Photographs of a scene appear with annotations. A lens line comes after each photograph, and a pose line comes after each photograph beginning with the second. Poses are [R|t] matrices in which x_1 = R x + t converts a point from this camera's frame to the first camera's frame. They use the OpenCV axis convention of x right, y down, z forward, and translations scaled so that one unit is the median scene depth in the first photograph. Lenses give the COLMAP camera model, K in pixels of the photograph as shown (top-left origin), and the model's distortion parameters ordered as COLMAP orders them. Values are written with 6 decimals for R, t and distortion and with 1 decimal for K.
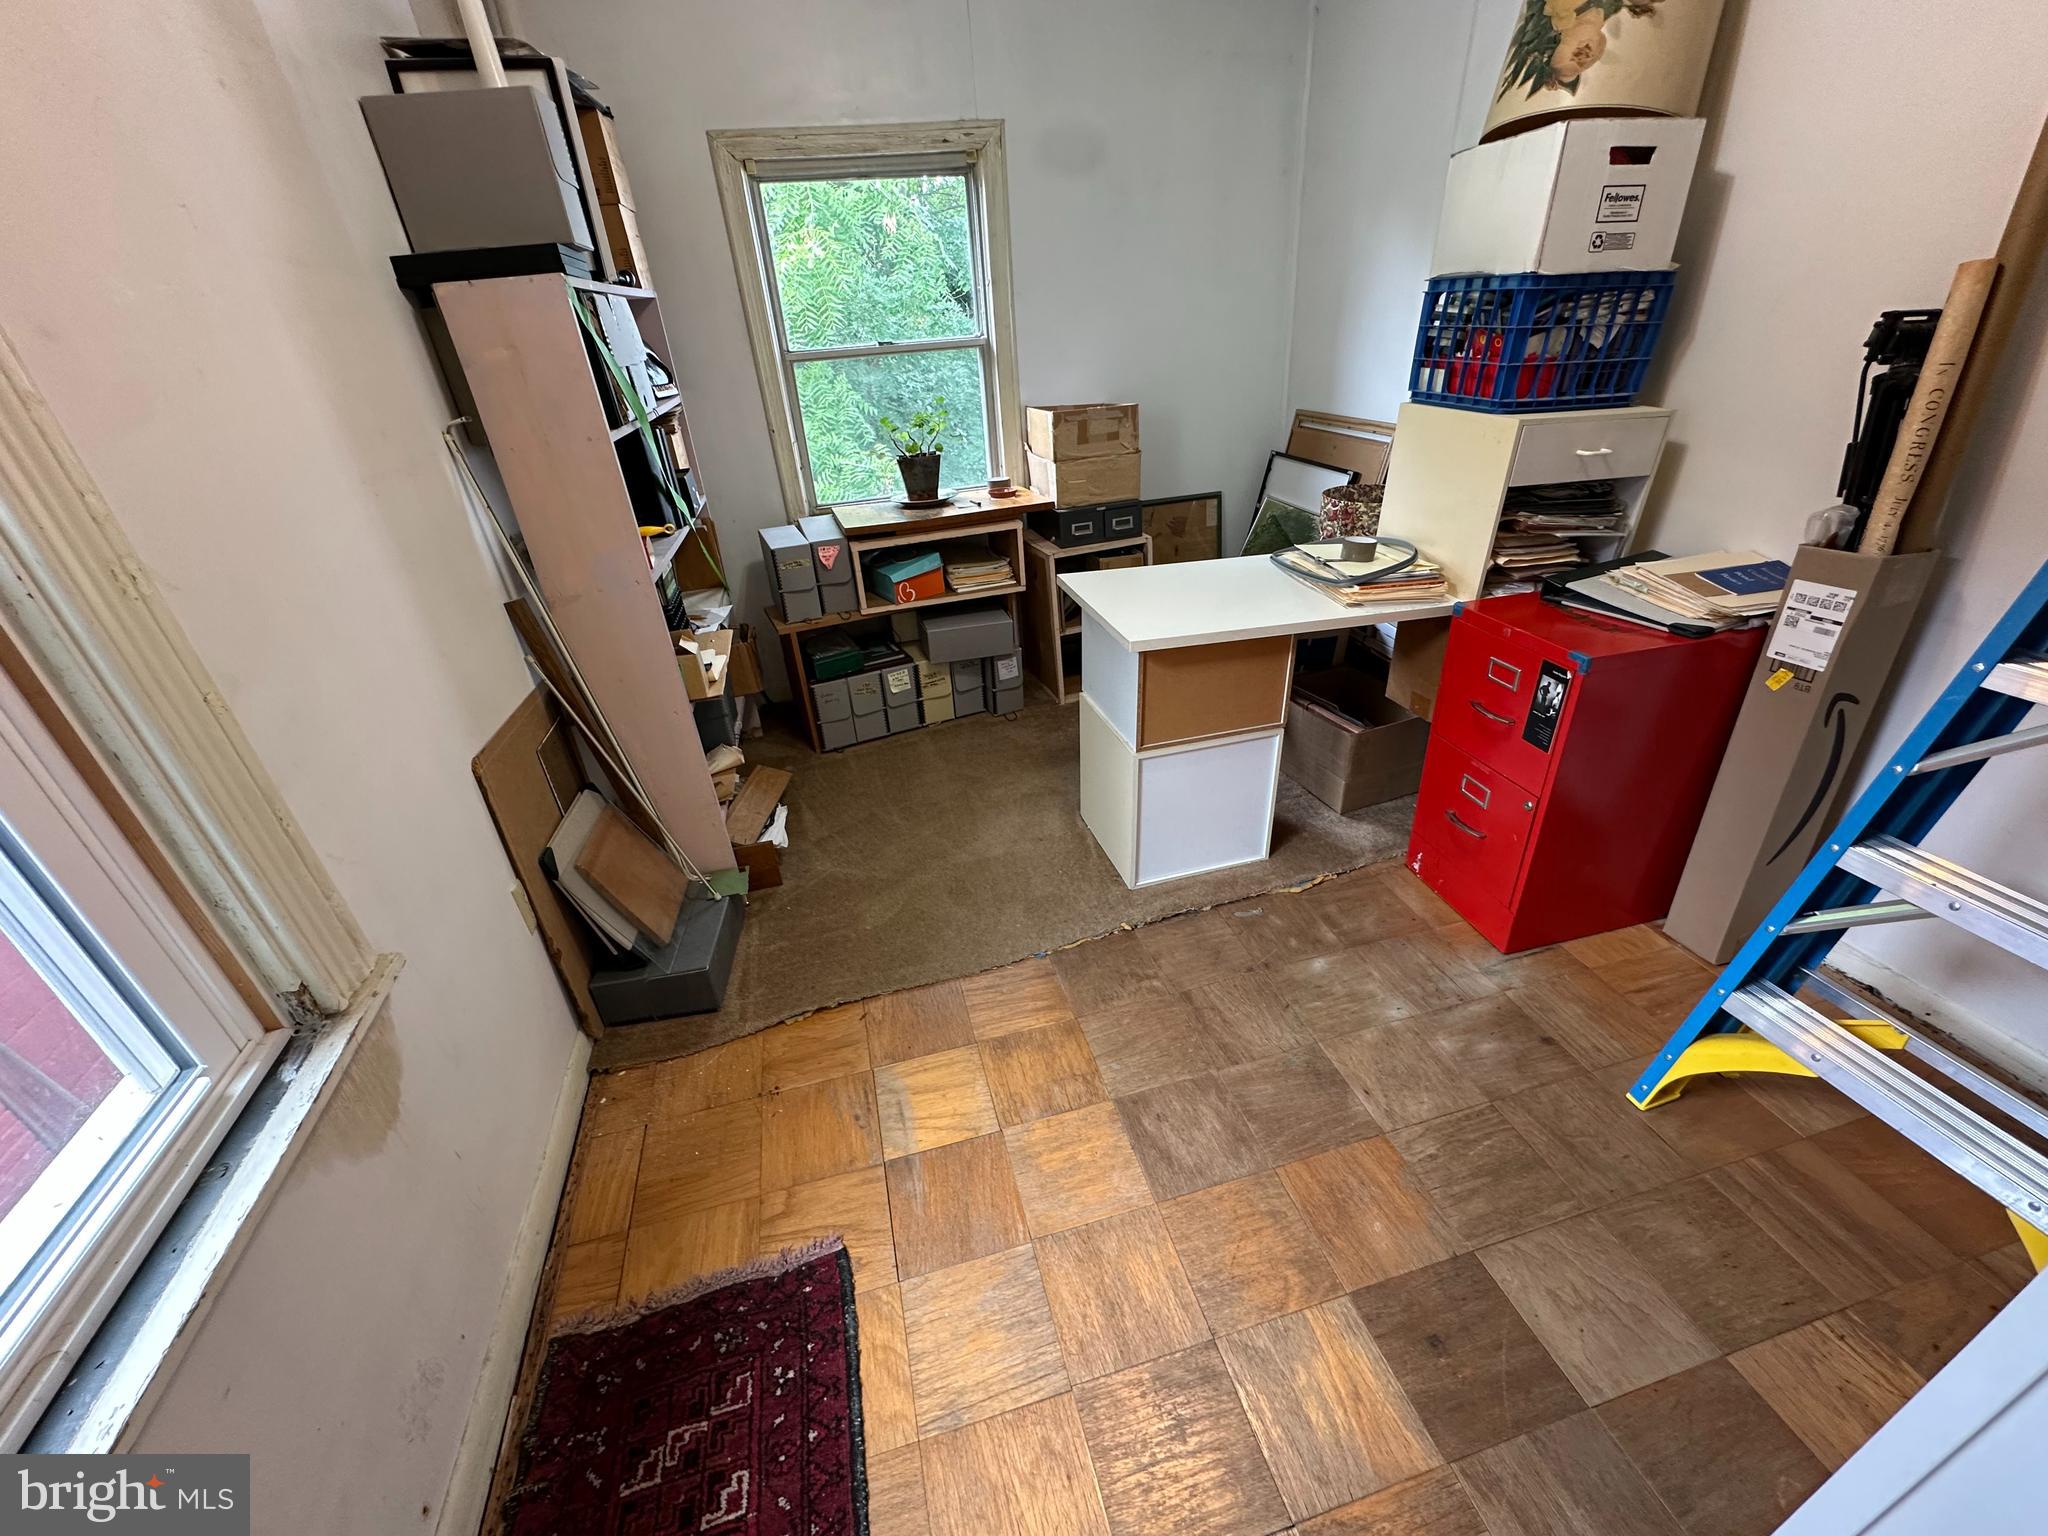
lens RADIAL K [[816.7, 0, 1024.0], [0, 816.7, 768.0], [0, 0, 1]] dist [-0.000901, -0.000236]
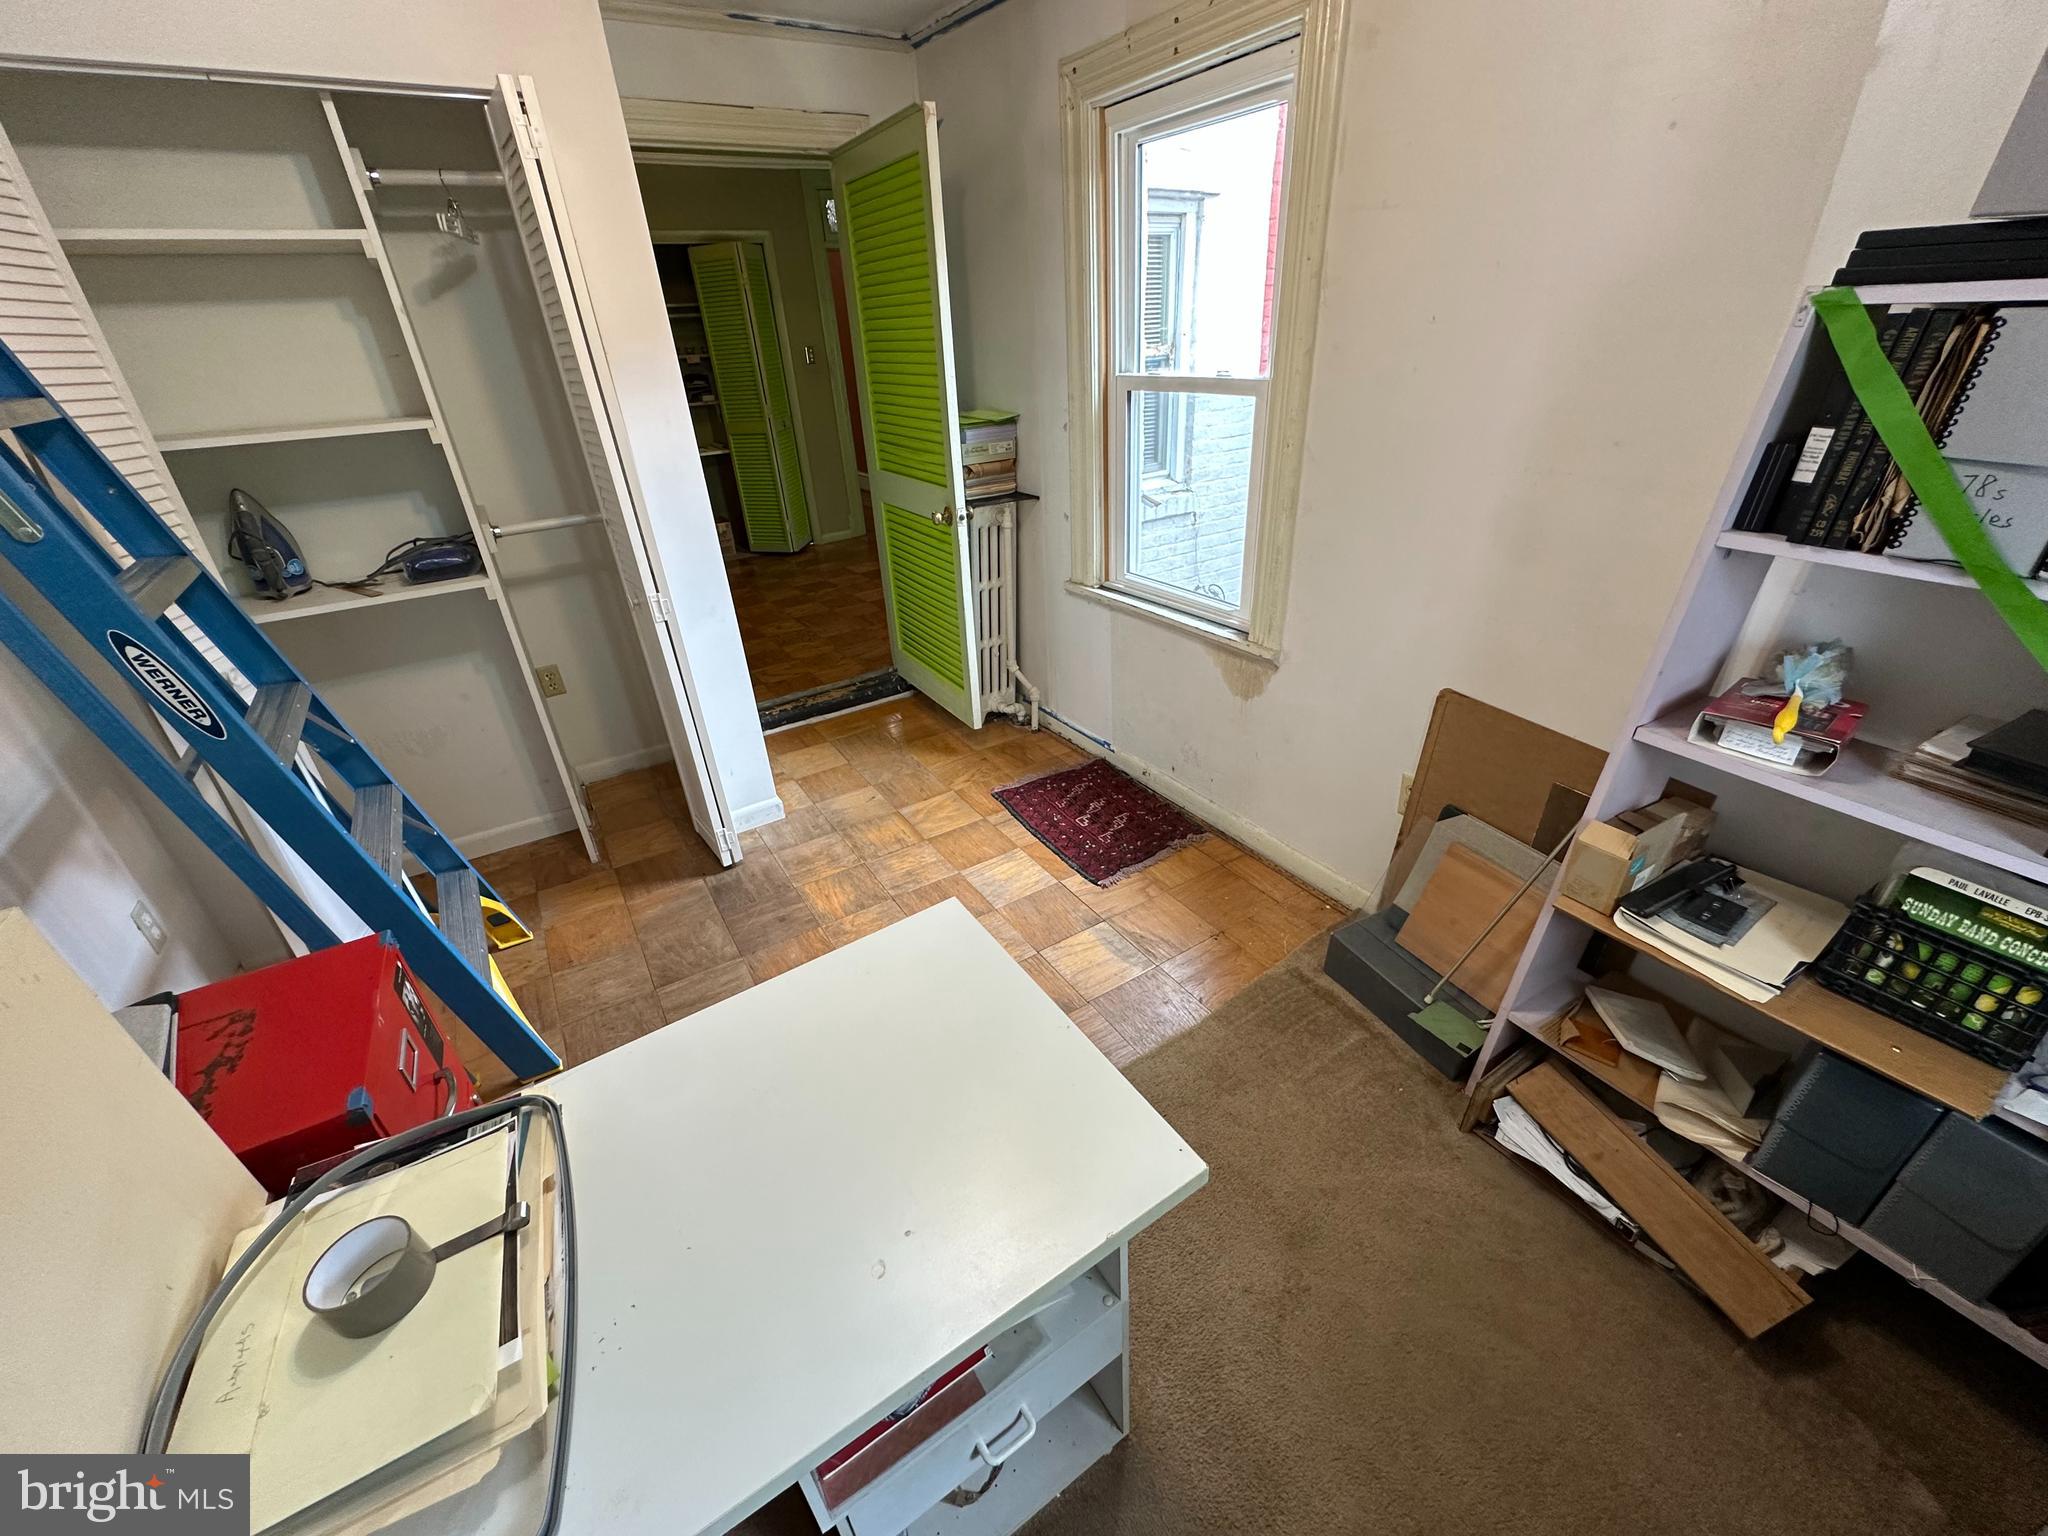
lens RADIAL K [[816.7, 0, 1024.0], [0, 816.7, 768.0], [0, 0, 1]] dist [-0.000901, -0.000236]
pose [[-0.945291, 0.240327, -0.220606, 0.242208], [-0.063987, 0.526510, 0.847758, -0.966505], [0.319891, 0.815494, -0.482327, 1.503572]]
